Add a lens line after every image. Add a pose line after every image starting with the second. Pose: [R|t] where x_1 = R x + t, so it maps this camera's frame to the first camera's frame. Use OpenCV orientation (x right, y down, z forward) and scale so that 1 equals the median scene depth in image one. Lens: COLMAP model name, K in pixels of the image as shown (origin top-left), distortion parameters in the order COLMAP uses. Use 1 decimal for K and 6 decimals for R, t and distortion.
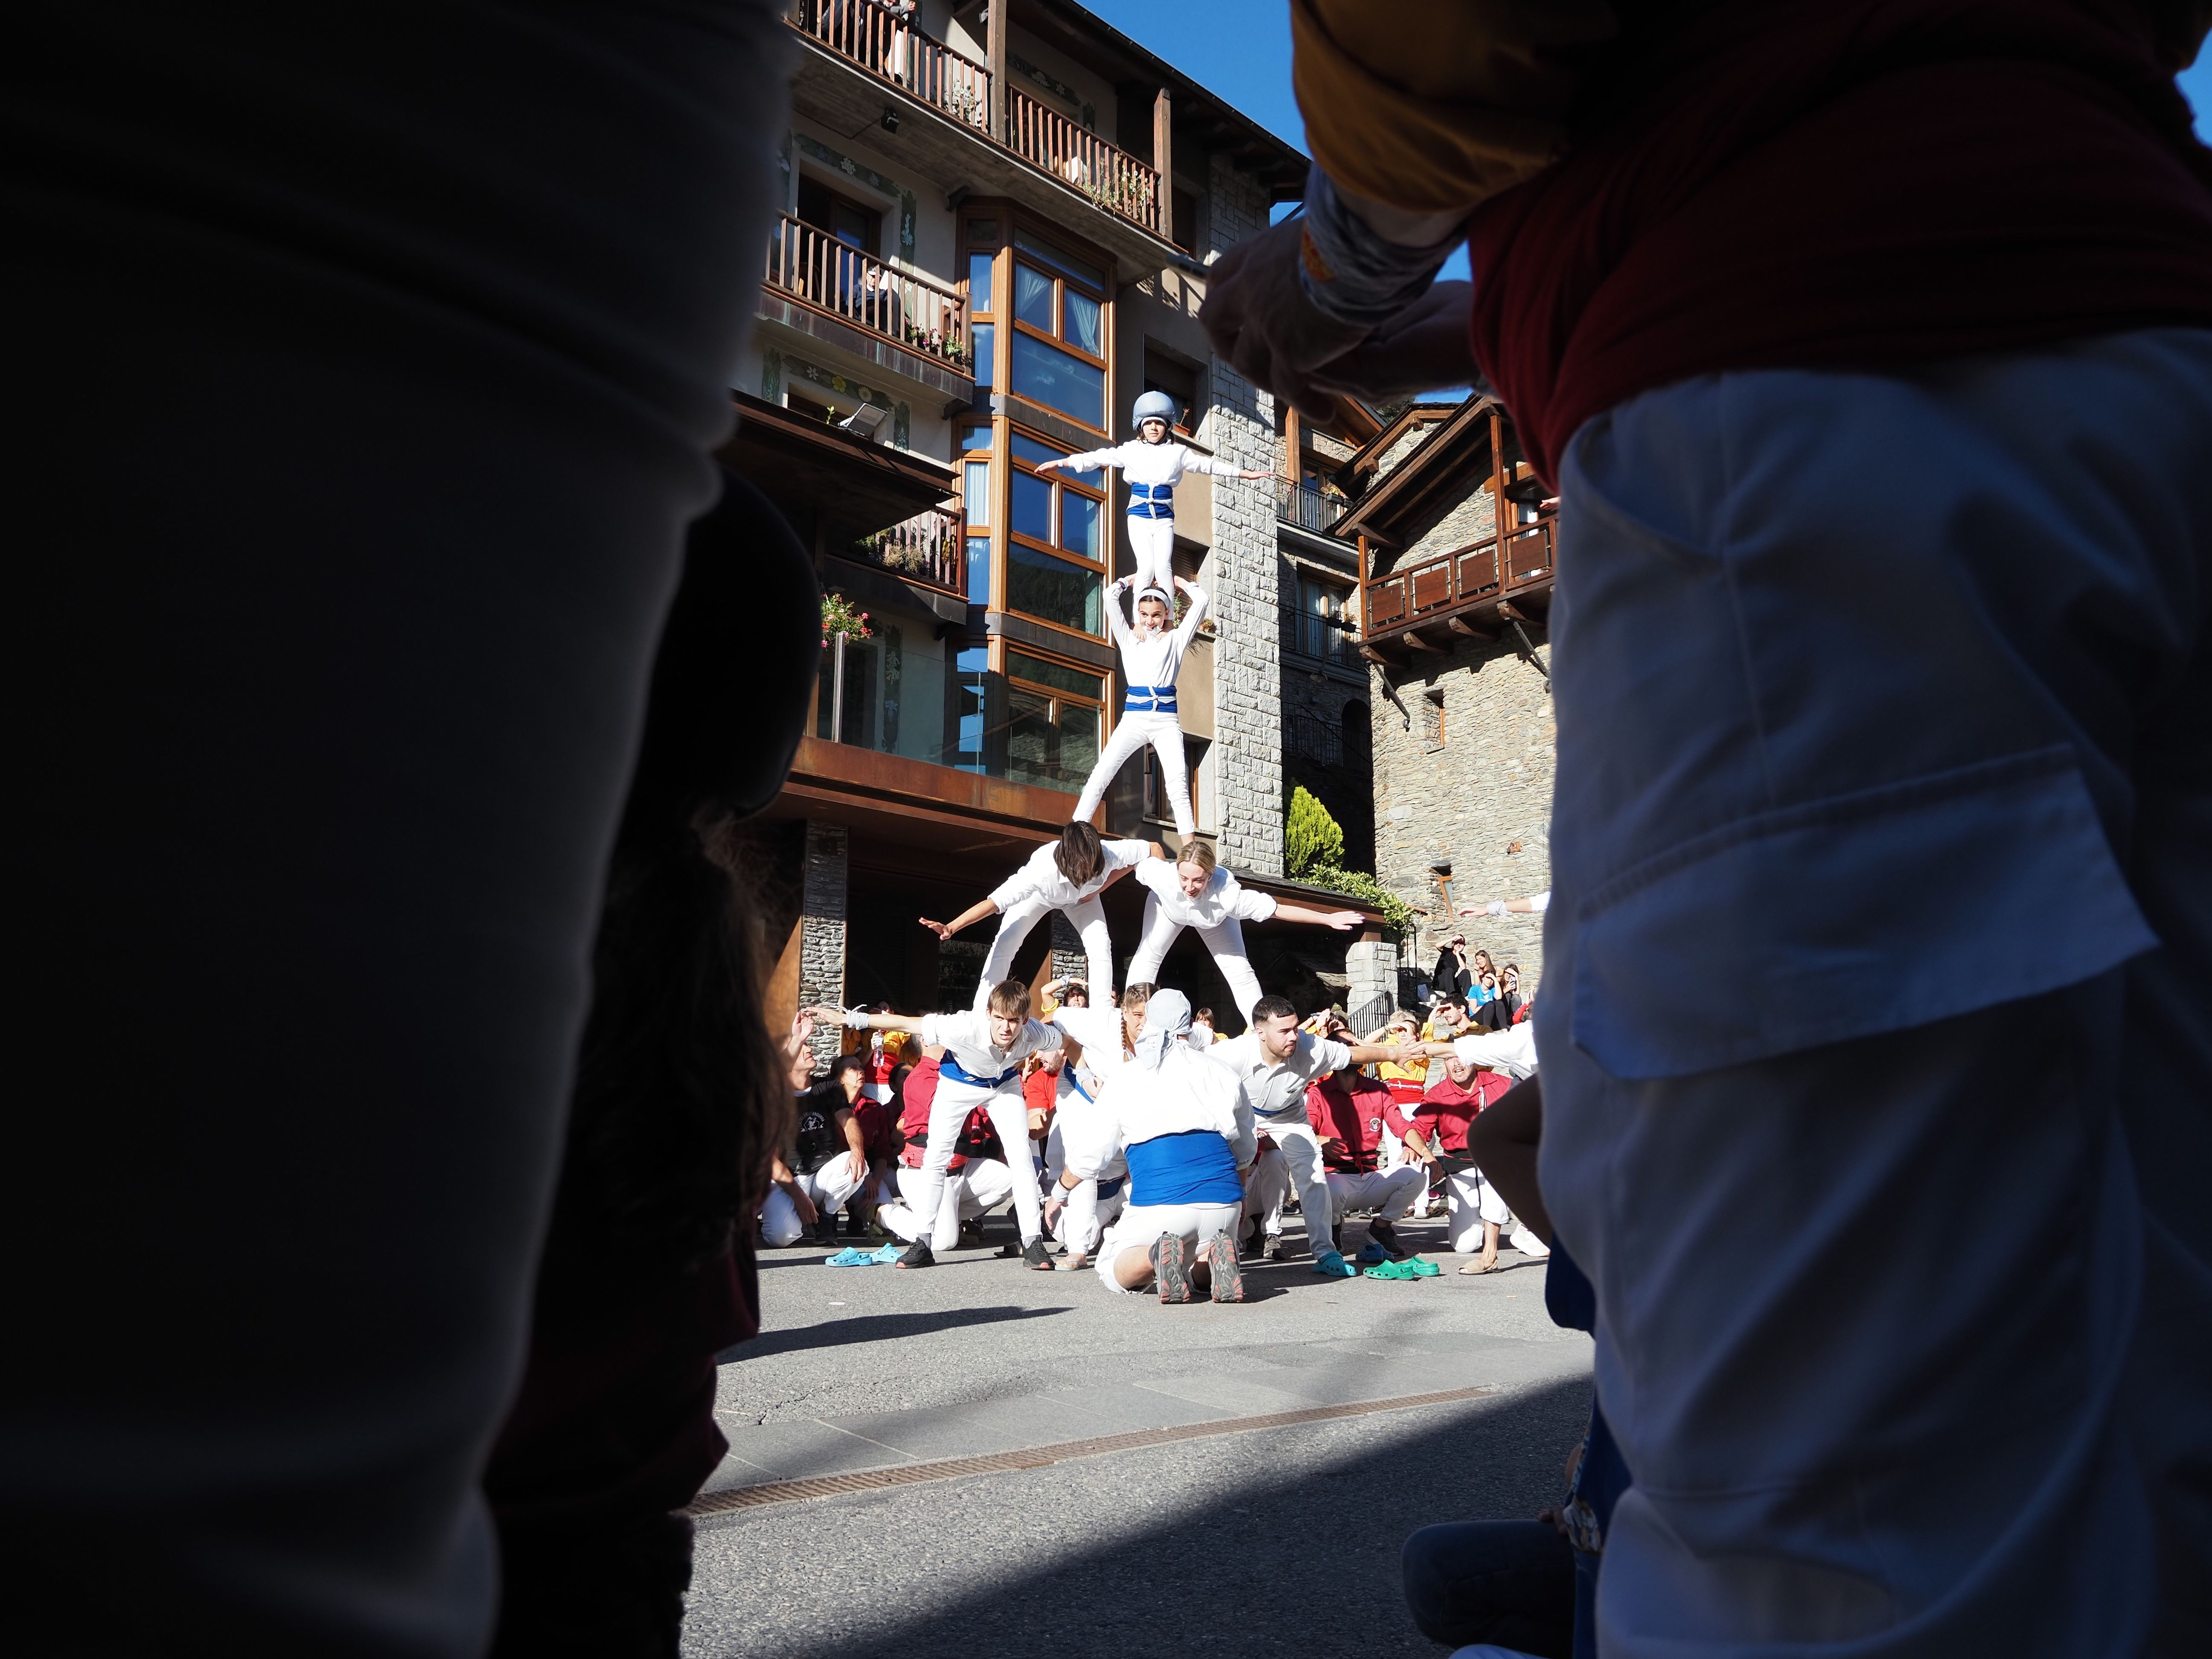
lens RADIAL K [[1611.5, 0, 1101.6], [0, 1611.5, 805.3], [0, 0, 1]] dist [-0.029197, 0.004590]
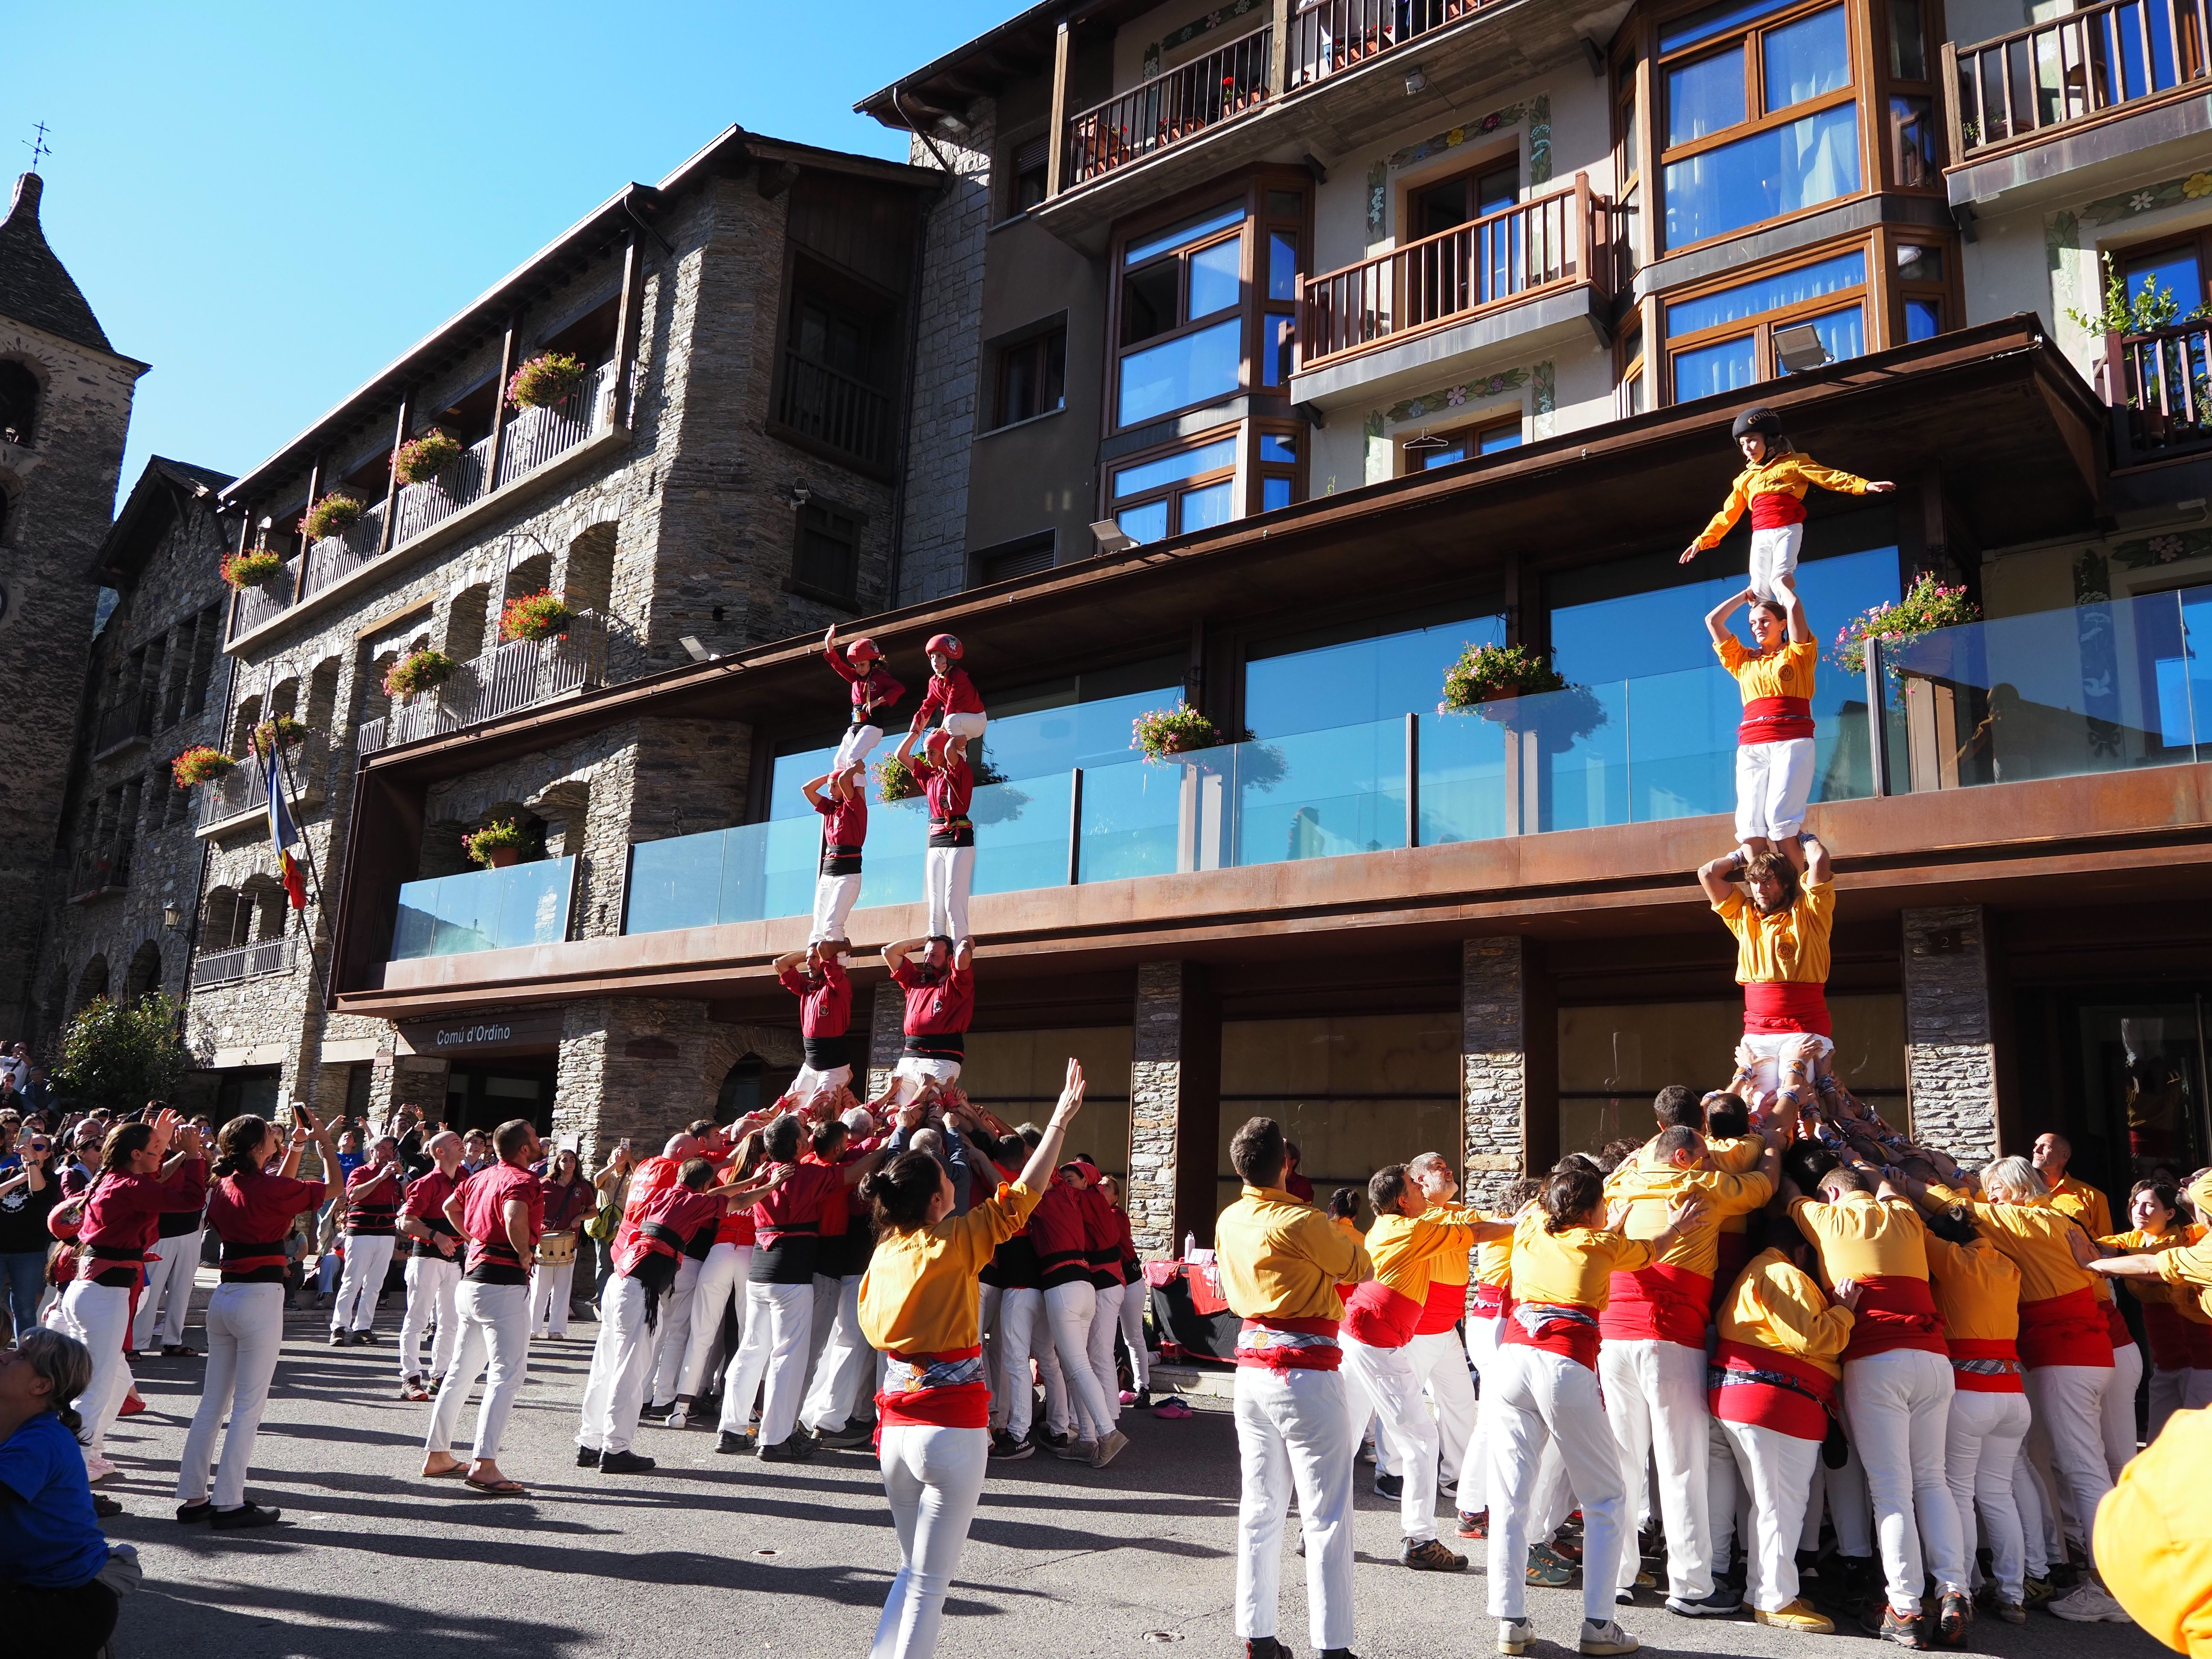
lens RADIAL K [[1687.3, 0, 1106.0], [0, 1687.3, 829.5], [0, 0, 1]] dist [-0.015061, -0.000168]
pose [[0.106410, -0.216212, -0.970531, 0.359915], [0.167262, 0.966055, -0.196876, 0.044285], [0.980153, -0.141384, 0.138962, 0.412339]]
